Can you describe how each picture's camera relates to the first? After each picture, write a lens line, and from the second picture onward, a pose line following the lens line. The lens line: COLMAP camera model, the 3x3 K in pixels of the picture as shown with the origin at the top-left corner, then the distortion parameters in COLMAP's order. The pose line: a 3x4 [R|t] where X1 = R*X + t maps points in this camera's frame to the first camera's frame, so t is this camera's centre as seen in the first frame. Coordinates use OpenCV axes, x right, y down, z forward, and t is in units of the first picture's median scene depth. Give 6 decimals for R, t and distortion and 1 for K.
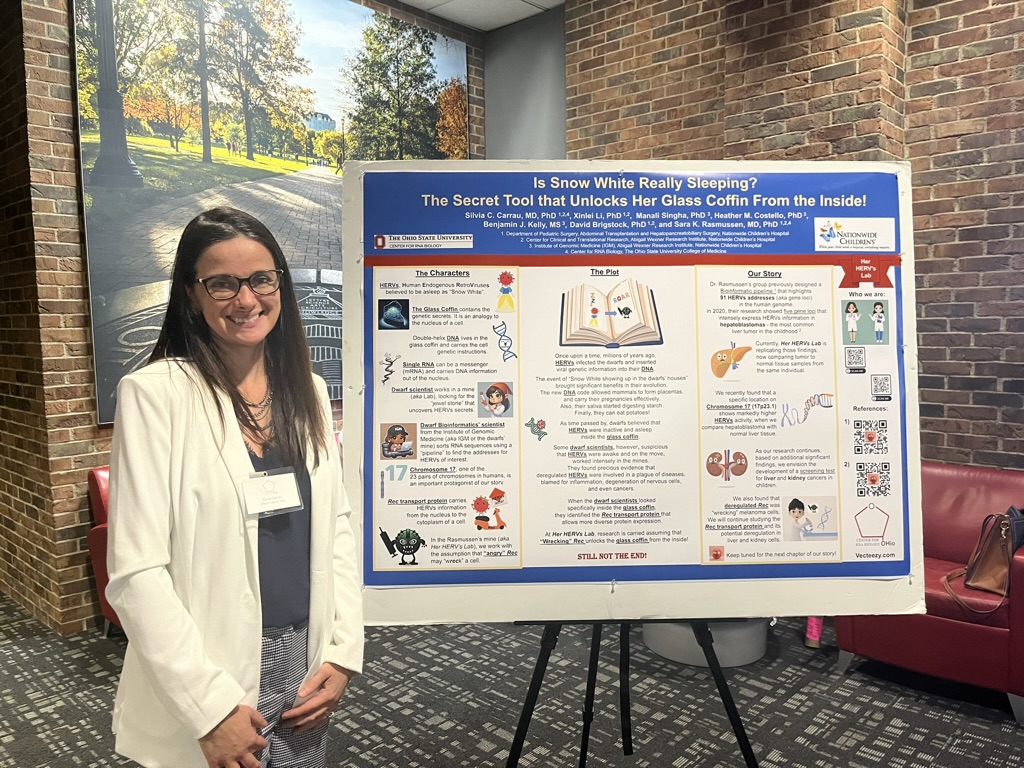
lens RADIAL K [[770.4, 0, 513.8], [0, 770.4, 381.5], [0, 0, 1]] dist [0.077170, -0.111277]
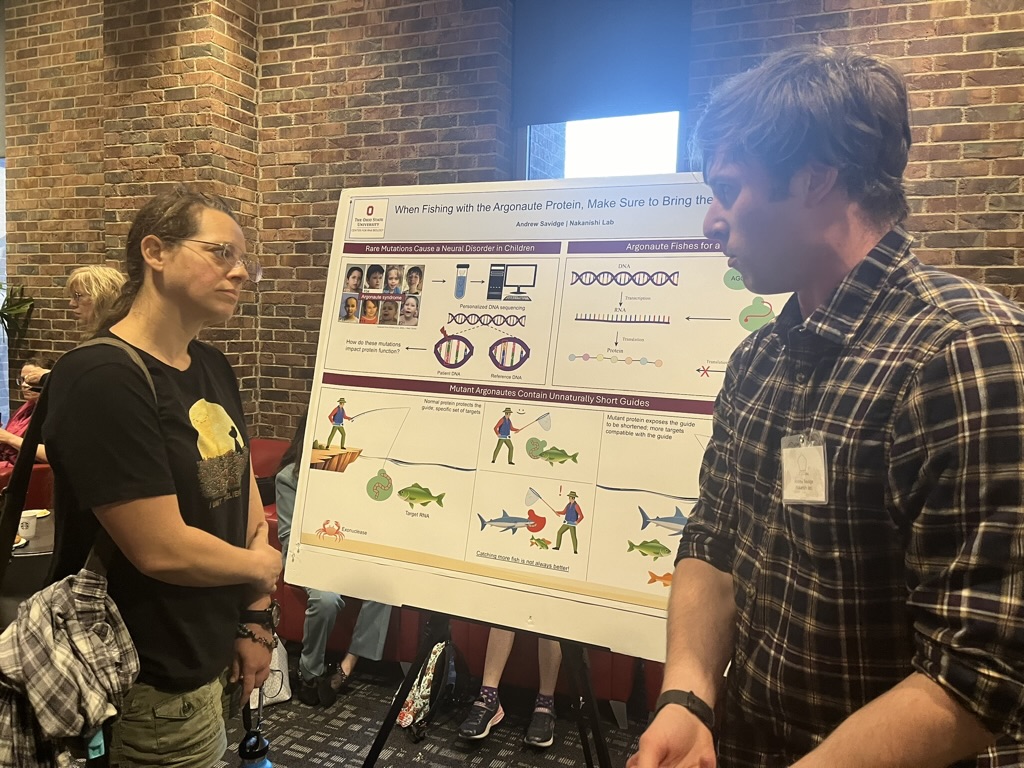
lens RADIAL K [[770.4, 0, 512.3], [0, 770.4, 385.1], [0, 0, 1]] dist [0.077170, -0.111277]
pose [[0.934434, 0.017075, 0.355727, 0.452535], [-0.016428, 0.999853, -0.004839, 0.021339], [-0.355757, -0.001322, 0.934577, -0.220715]]
